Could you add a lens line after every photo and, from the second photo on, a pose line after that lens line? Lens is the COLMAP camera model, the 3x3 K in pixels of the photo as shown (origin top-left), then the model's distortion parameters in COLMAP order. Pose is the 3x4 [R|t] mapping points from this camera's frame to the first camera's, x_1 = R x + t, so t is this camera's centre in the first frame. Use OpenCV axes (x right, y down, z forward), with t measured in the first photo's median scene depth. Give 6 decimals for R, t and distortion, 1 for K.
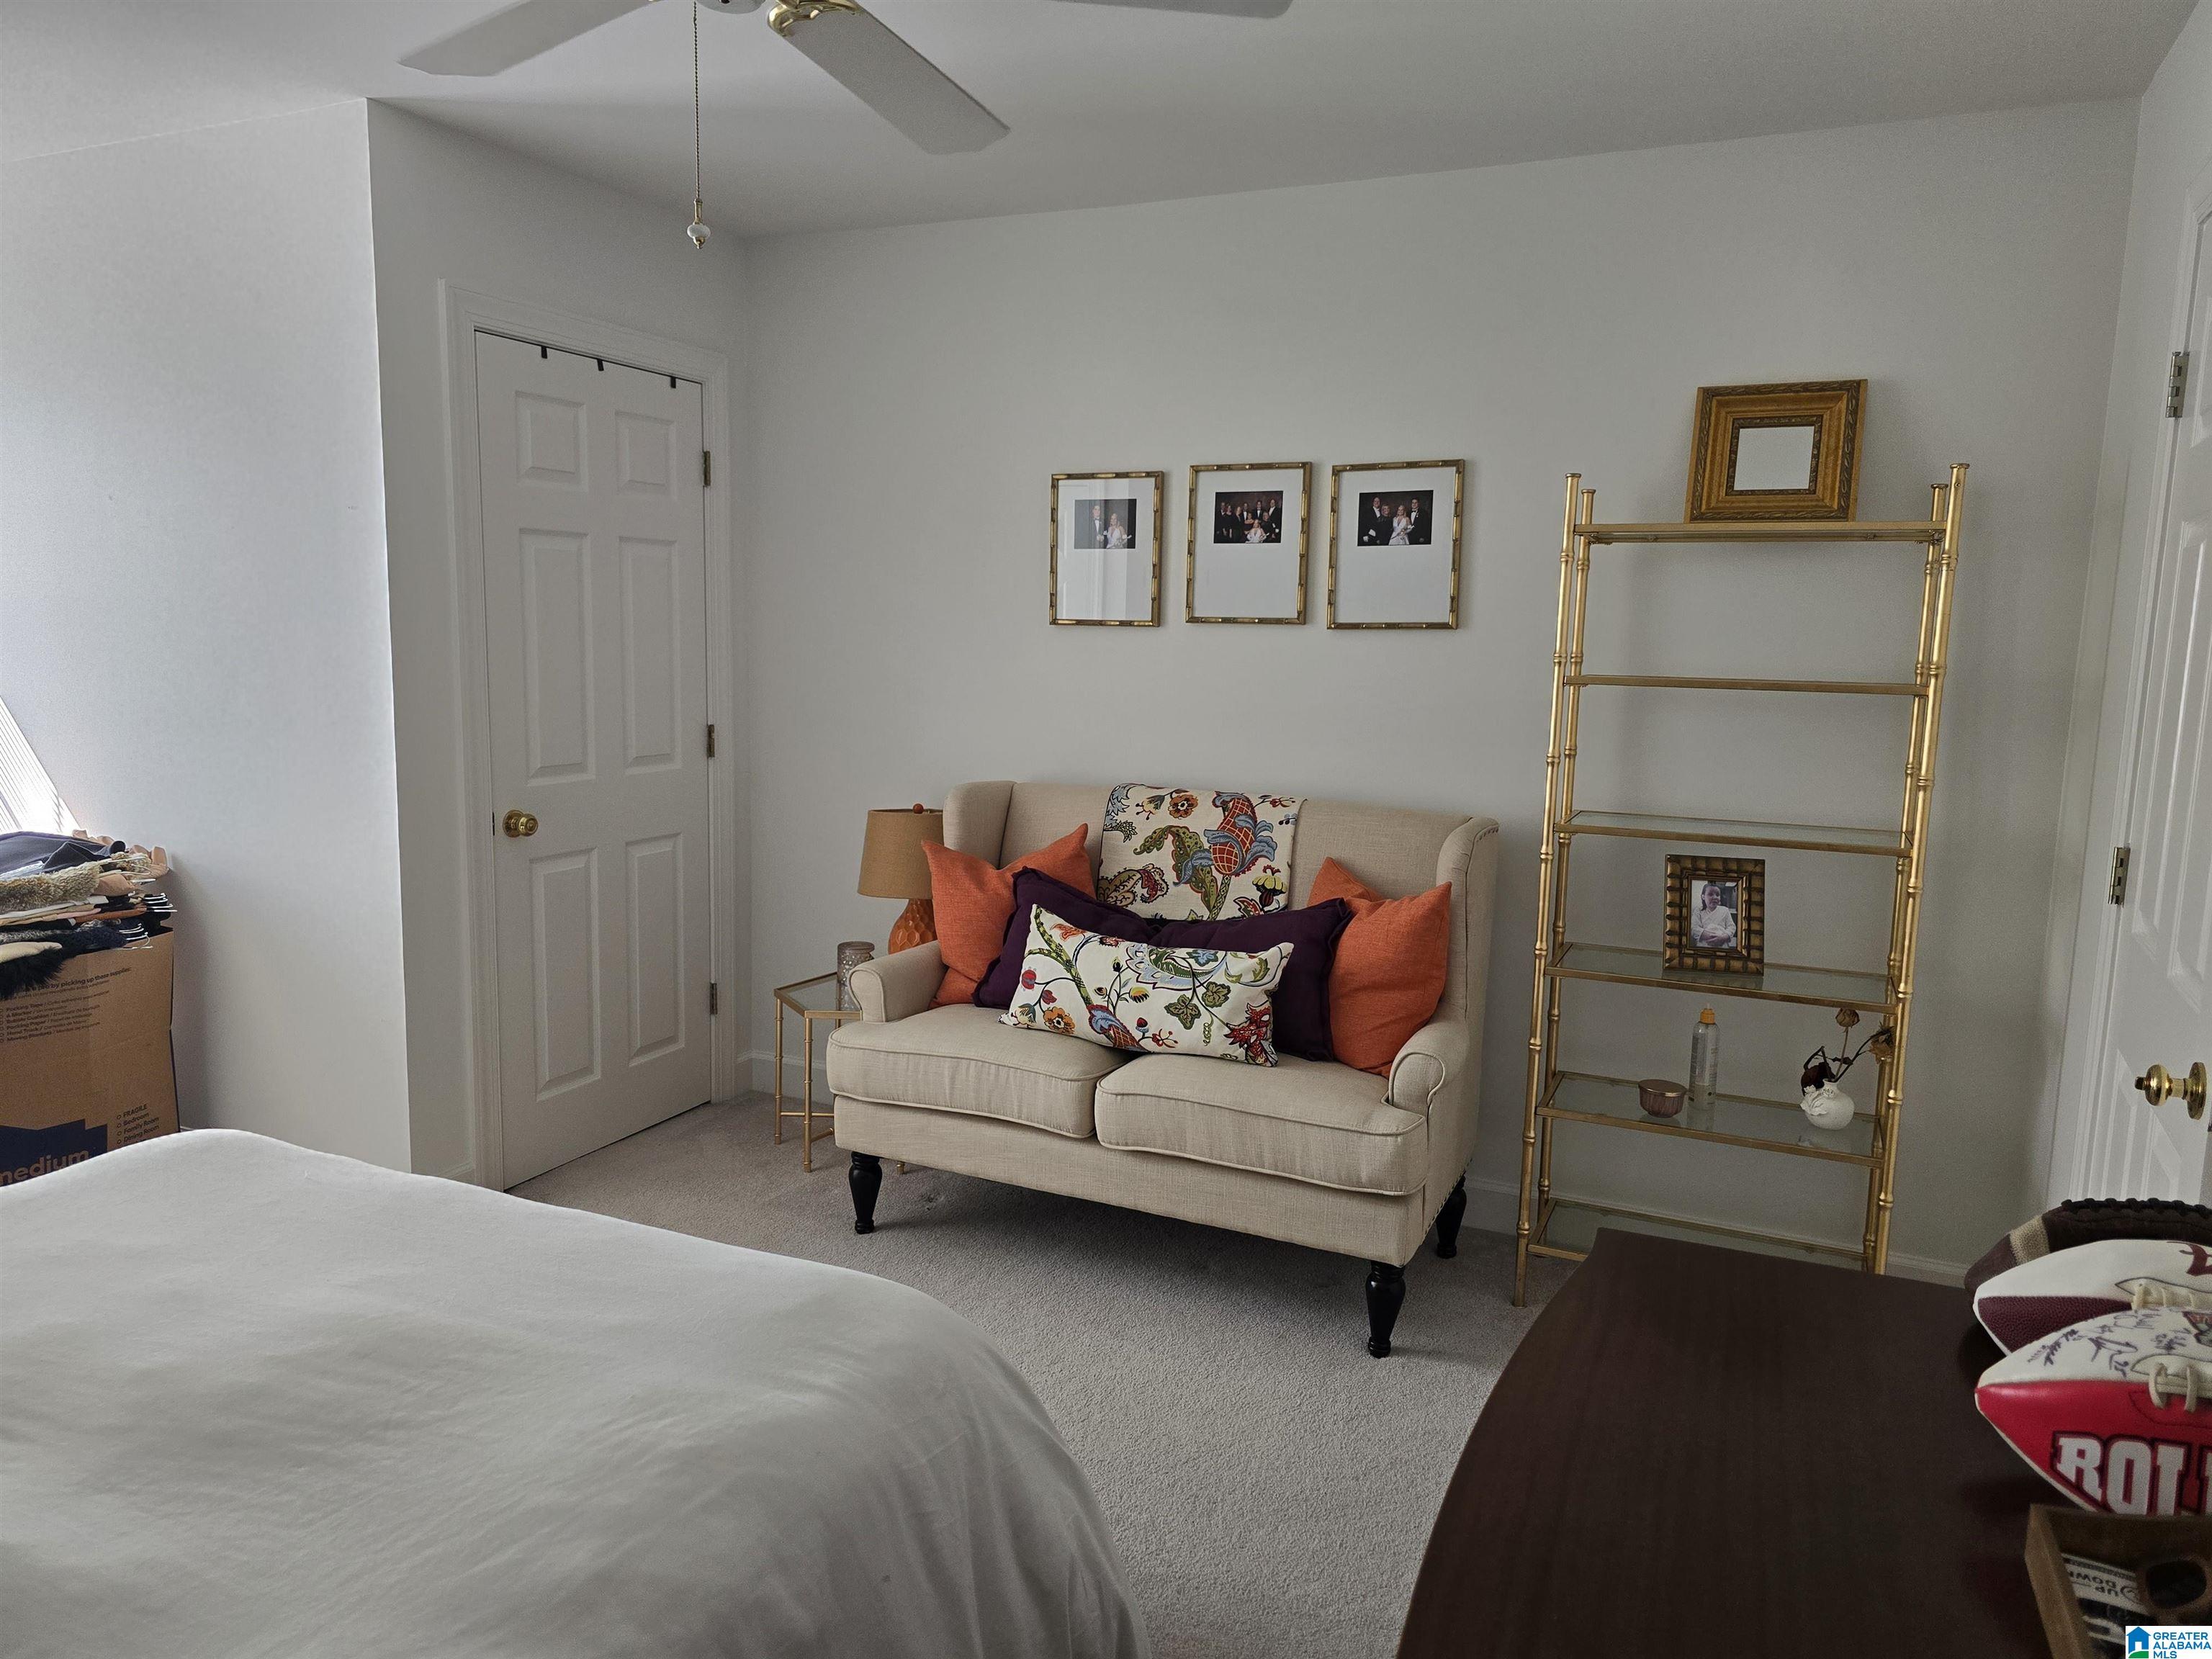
lens RADIAL K [[1497.4, 0, 1105.0], [0, 1497.4, 835.8], [0, 0, 1]] dist [0.047033, -0.042601]
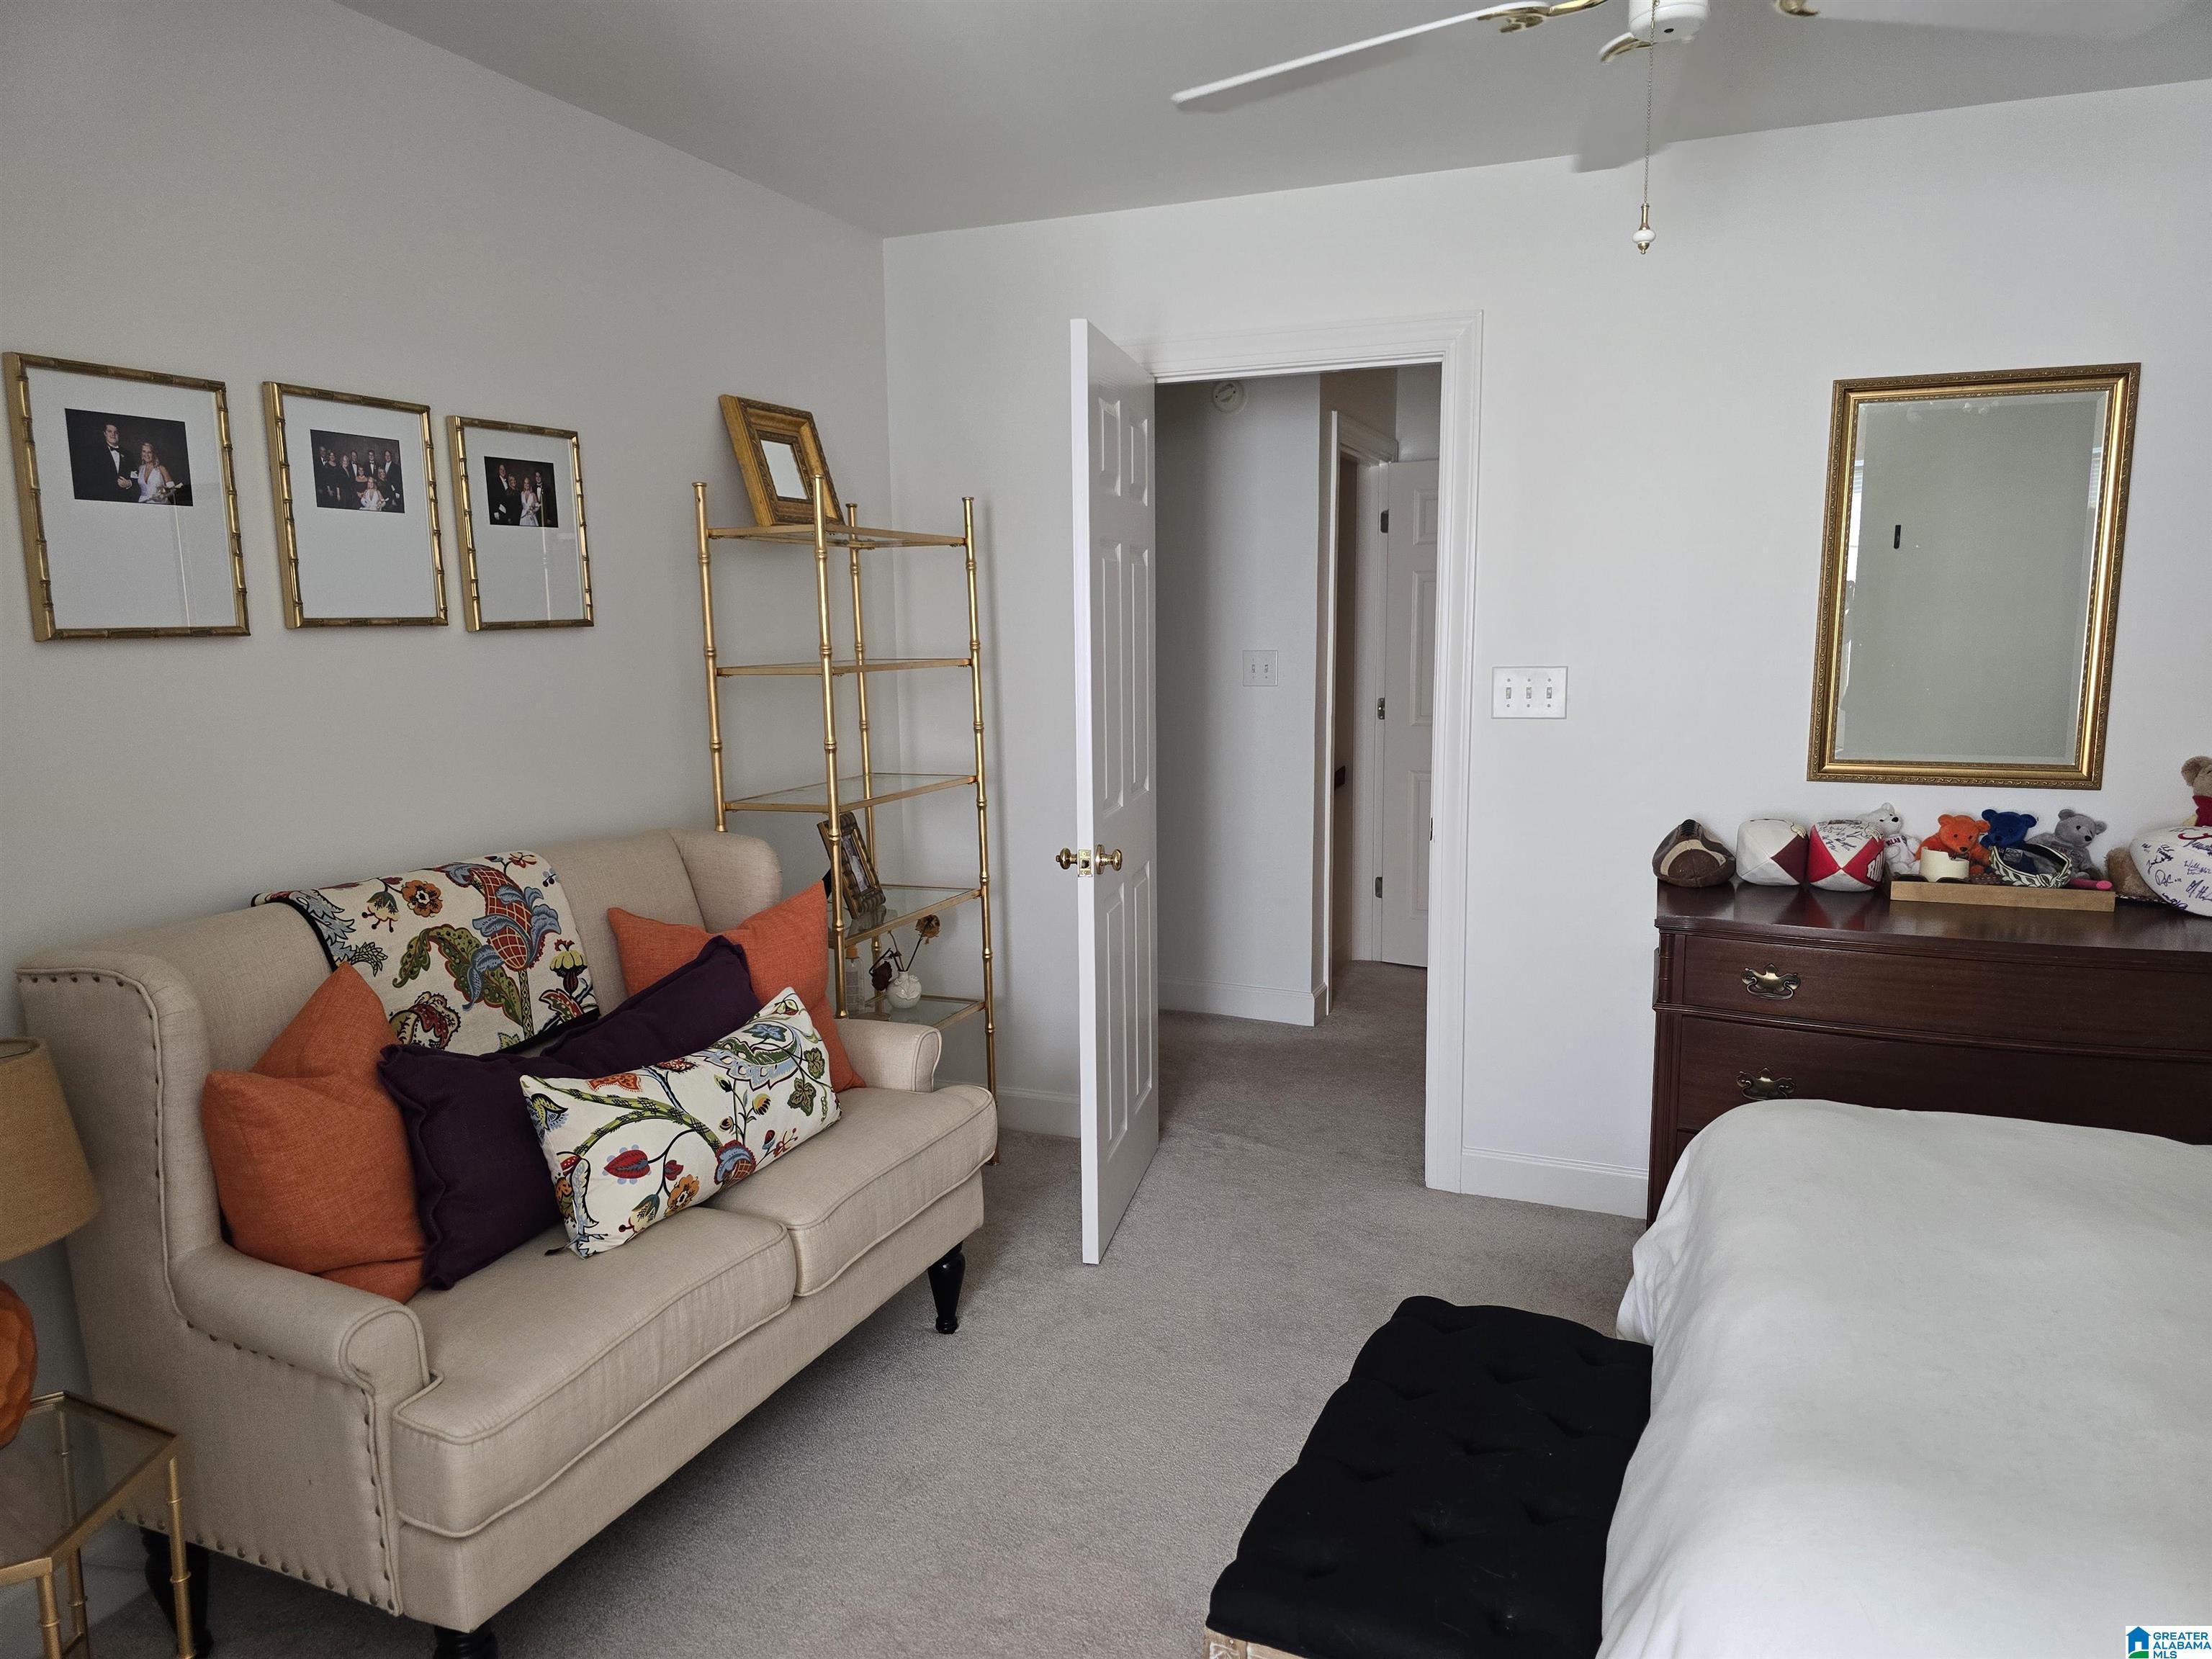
lens RADIAL K [[1497.4, 0, 1113.9], [0, 1497.4, 829.6], [0, 0, 1]] dist [0.047033, -0.042601]
pose [[-0.057412, -0.161549, 0.985193, -0.648282], [0.150921, 0.974076, 0.168521, -0.120817], [-0.986877, 0.158362, -0.031542, 0.725362]]
